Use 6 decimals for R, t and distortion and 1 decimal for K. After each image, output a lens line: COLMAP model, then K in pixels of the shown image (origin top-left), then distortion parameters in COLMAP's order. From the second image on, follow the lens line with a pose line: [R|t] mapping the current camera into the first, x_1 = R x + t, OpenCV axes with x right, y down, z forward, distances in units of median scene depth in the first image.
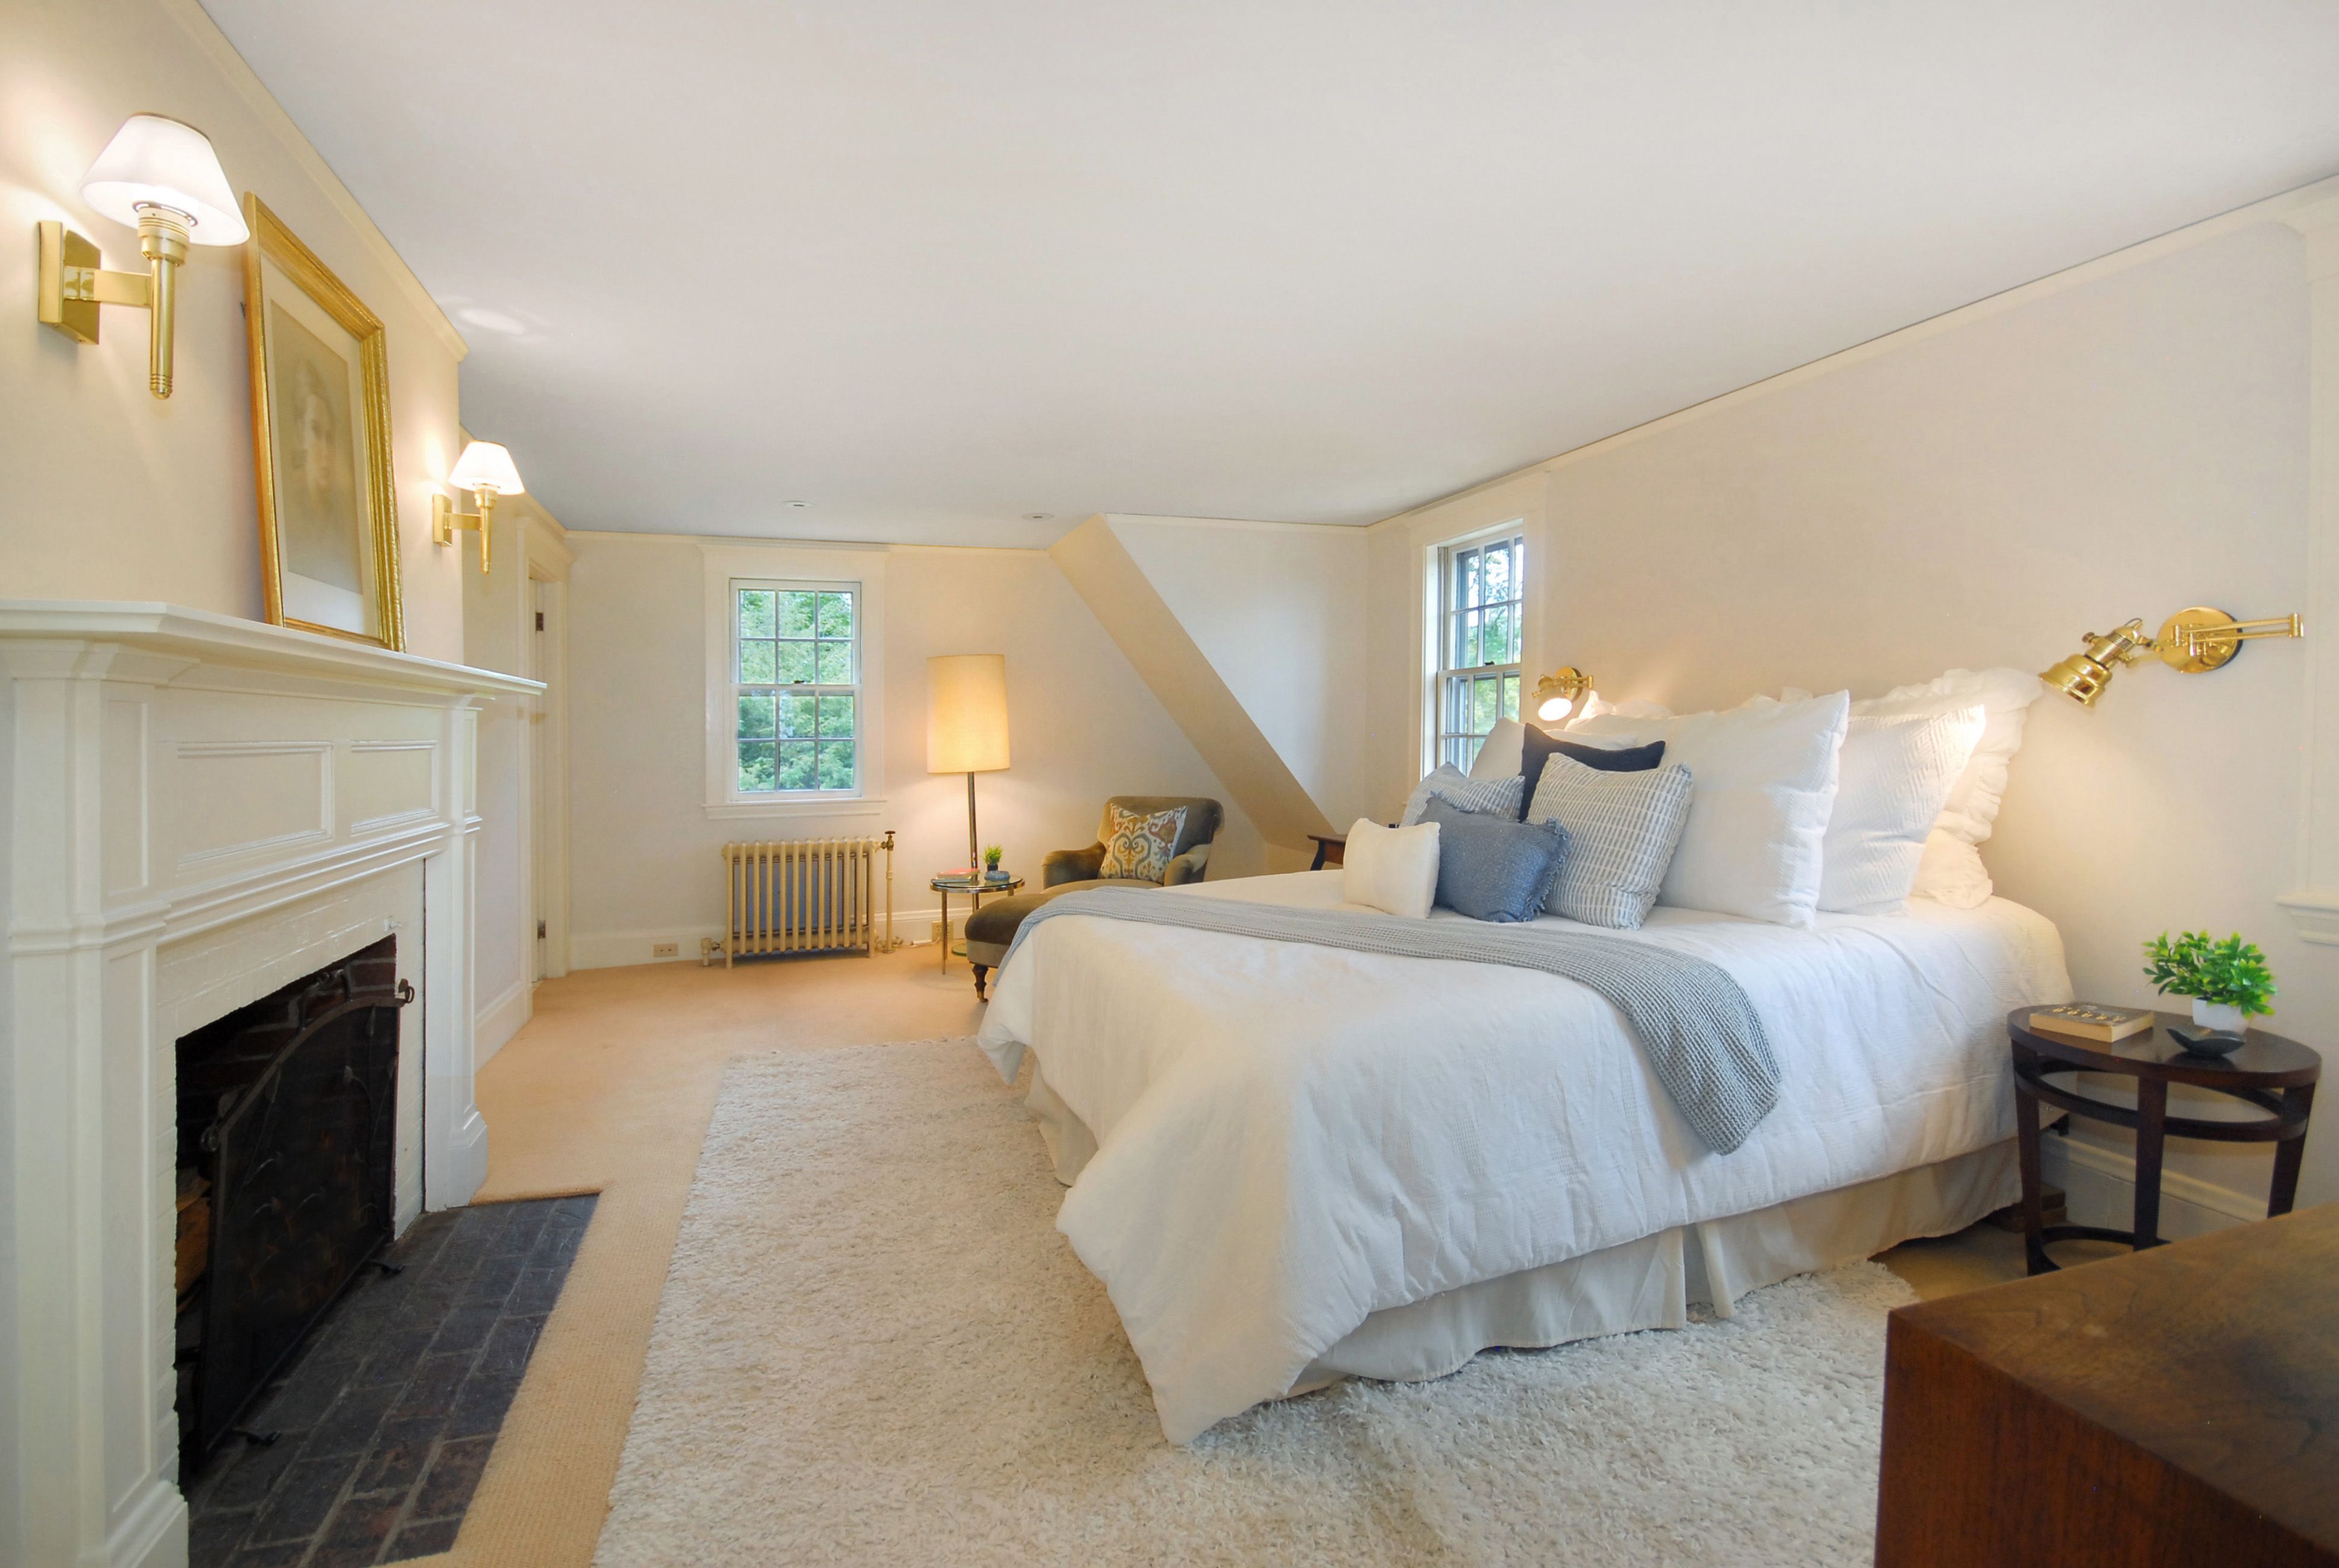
lens RADIAL K [[1116.5, 0, 1164.1], [0, 1116.5, 808.6], [0, 0, 1]] dist [-0.020440, -0.000507]
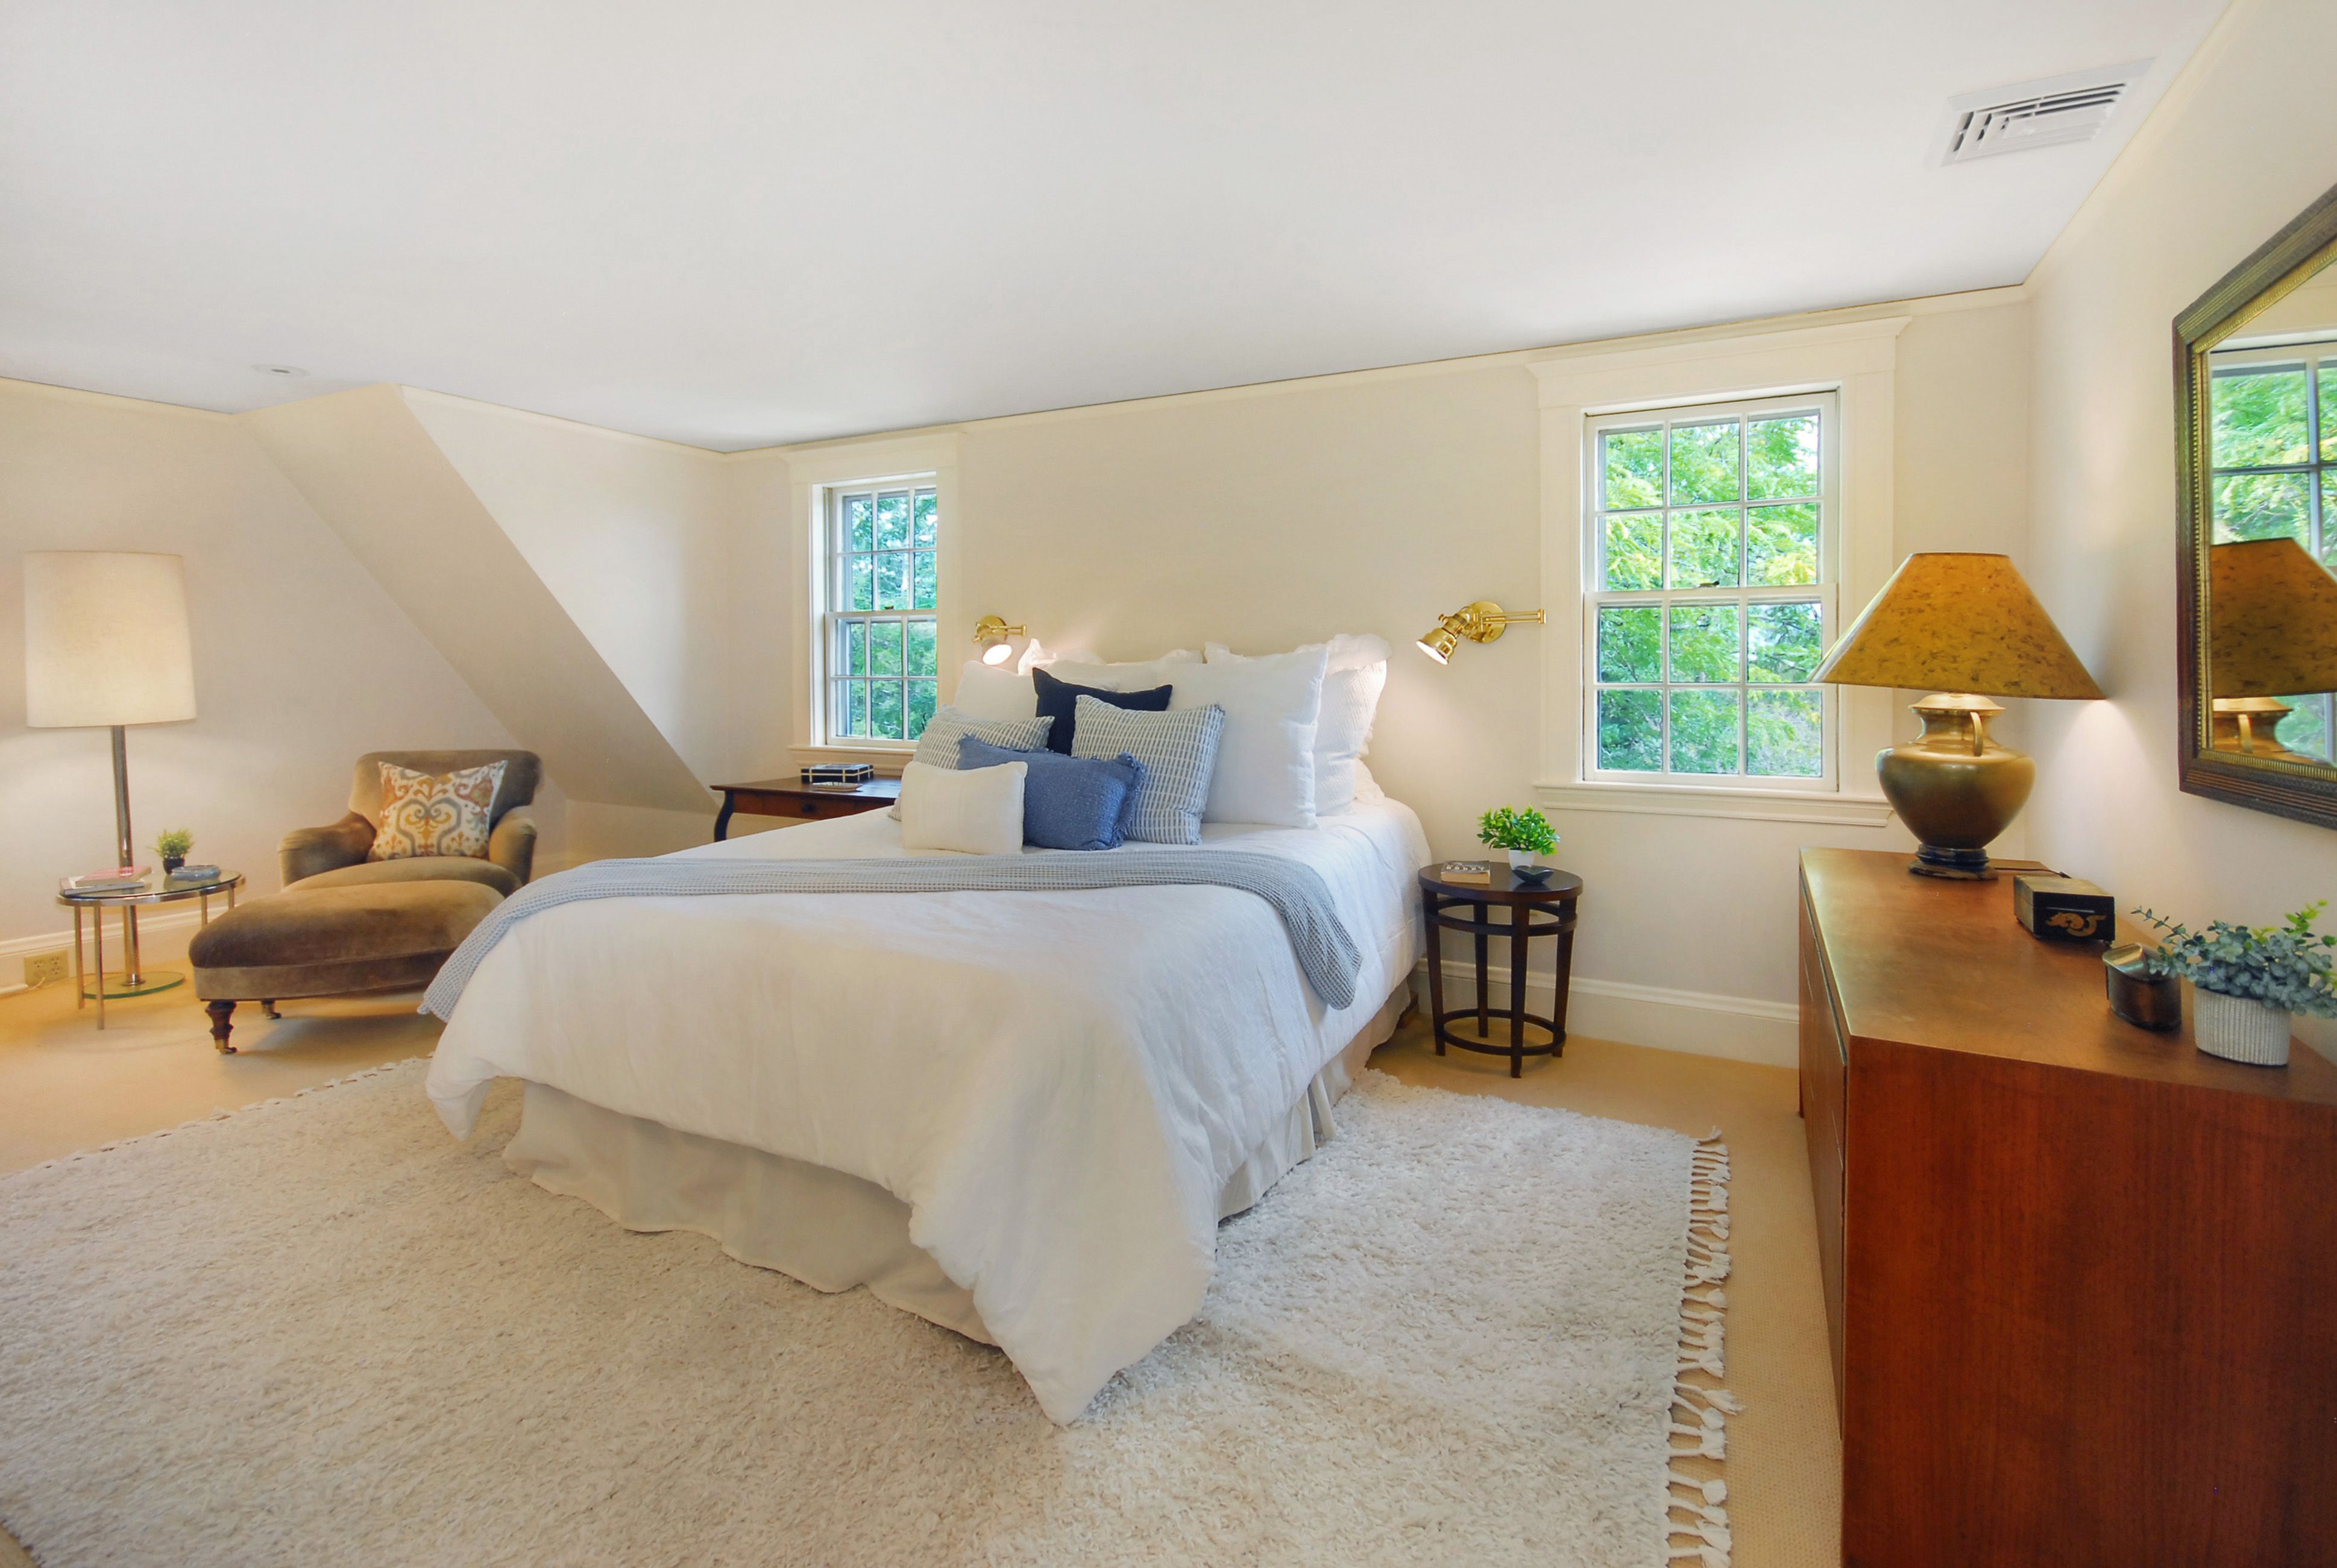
lens RADIAL K [[1089.4, 0, 1174.7], [0, 1089.4, 726.0], [0, 0, 1]] dist [-0.000289, -0.010081]
pose [[0.712181, -0.026670, 0.701489, -0.397065], [0.038195, 0.999270, -0.000786, -0.017423], [-0.700956, 0.027354, 0.712679, 0.173382]]
